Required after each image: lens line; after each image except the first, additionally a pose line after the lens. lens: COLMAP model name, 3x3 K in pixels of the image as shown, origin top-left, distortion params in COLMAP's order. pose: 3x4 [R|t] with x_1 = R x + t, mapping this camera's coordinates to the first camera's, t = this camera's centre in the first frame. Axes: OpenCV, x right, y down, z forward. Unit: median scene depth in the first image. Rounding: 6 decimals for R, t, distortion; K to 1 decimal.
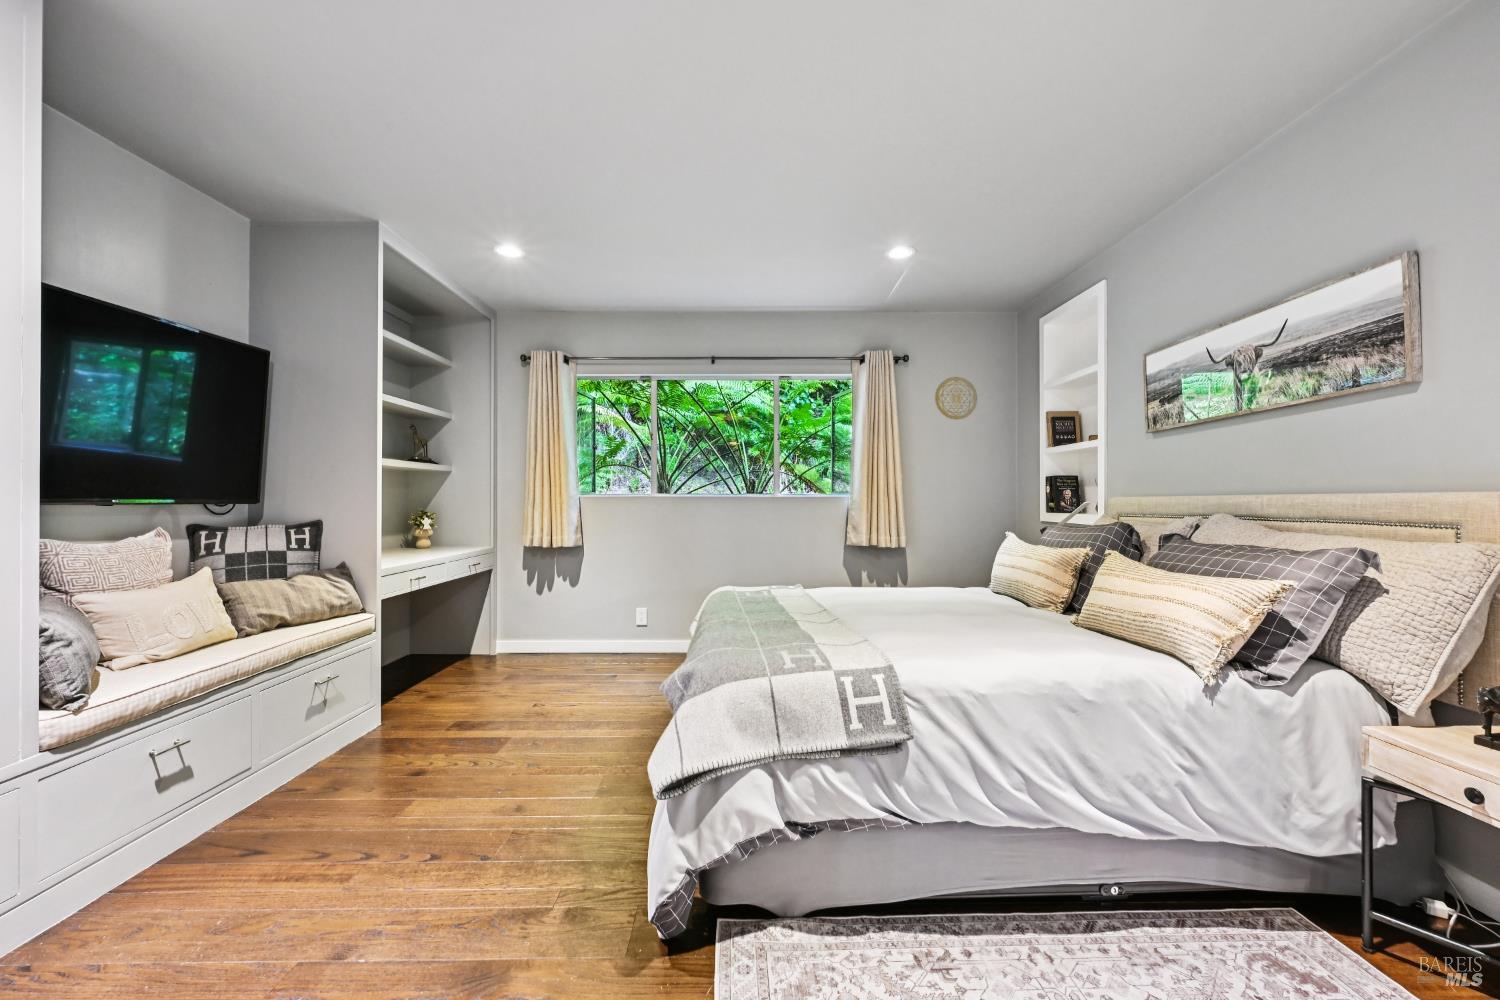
lens RADIAL K [[591.1, 0, 752.8], [0, 591.1, 493.6], [0, 0, 1]] dist [-0.000105, -0.000083]
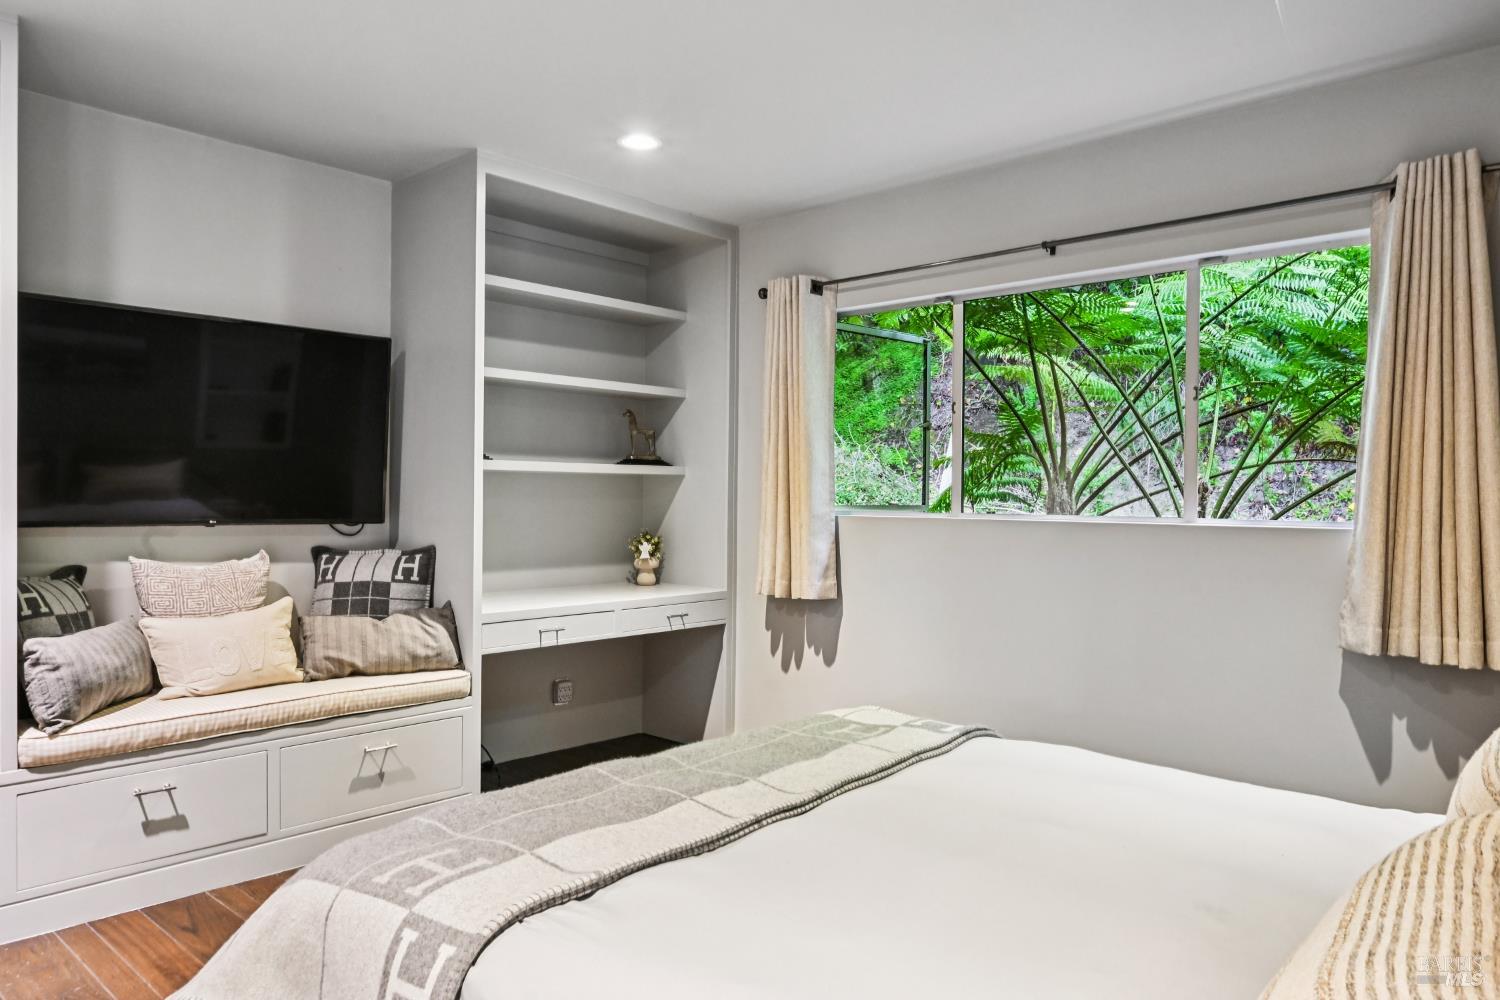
lens RADIAL K [[1004.4, 0, 750.6], [0, 1004.4, 502.7], [0, 0, 1]] dist [-0.002739, -0.000846]
pose [[0.731218, 0.011993, -0.682038, 0.519777], [-0.003310, 0.999896, 0.014034, -0.034517], [0.682136, -0.008005, 0.731182, 0.322600]]
